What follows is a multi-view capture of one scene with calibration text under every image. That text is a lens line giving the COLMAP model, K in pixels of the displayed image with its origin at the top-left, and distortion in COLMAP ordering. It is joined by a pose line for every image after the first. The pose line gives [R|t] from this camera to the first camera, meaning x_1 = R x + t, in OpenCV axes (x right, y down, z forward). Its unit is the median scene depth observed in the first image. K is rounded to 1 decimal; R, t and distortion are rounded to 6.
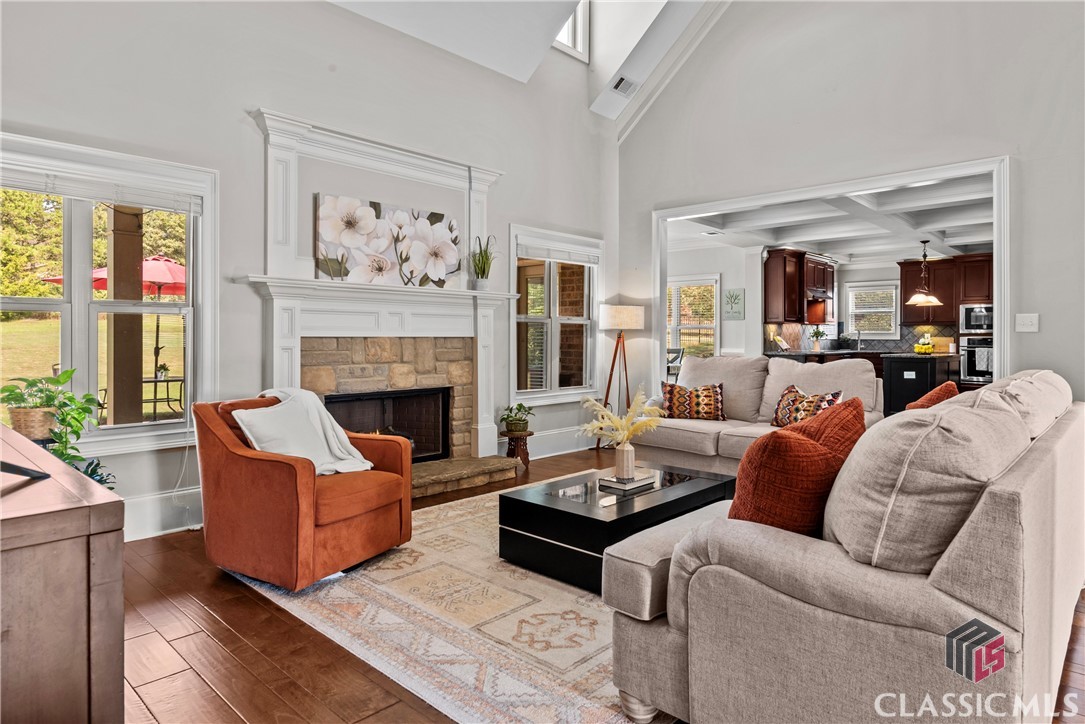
lens RADIAL K [[634.6, 0, 544.8], [0, 634.6, 337.0], [0, 0, 1]] dist [-0.006979, -0.000773]
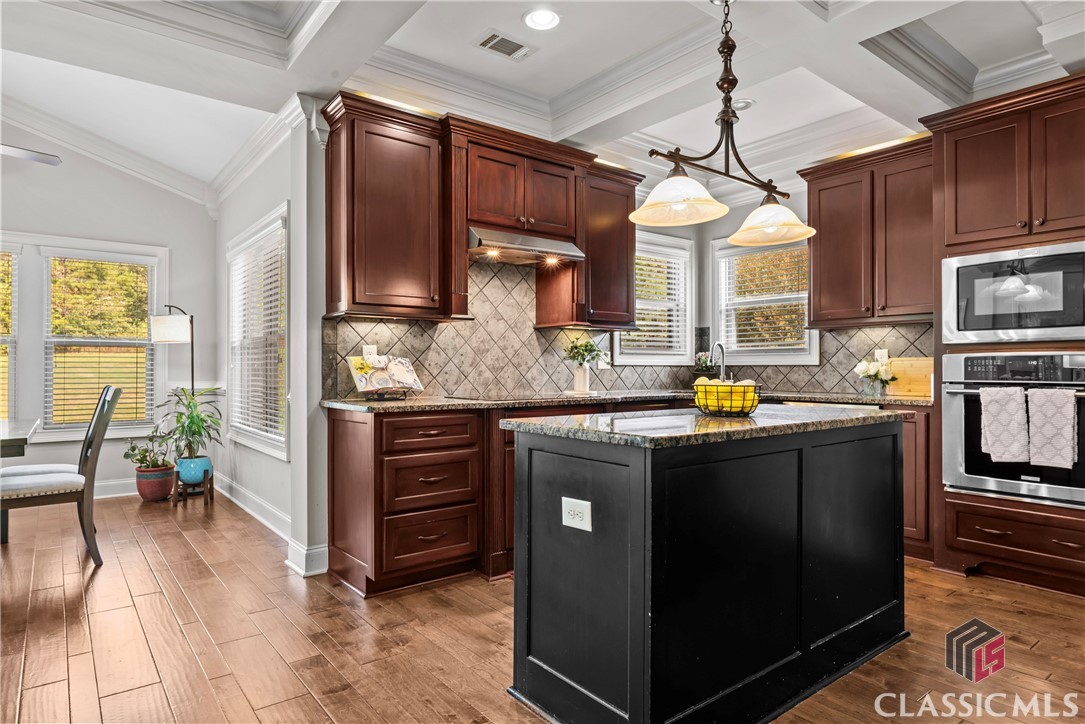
lens RADIAL K [[610.2, 0, 542.5], [0, 610.2, 362.0], [0, 0, 1]] dist [-0.000378, 0.000109]
pose [[0.989478, -0.004311, -0.144618, 0.493588], [0.002595, 0.999924, -0.012056, 0.007161], [0.144659, 0.011554, 0.989414, 0.652955]]
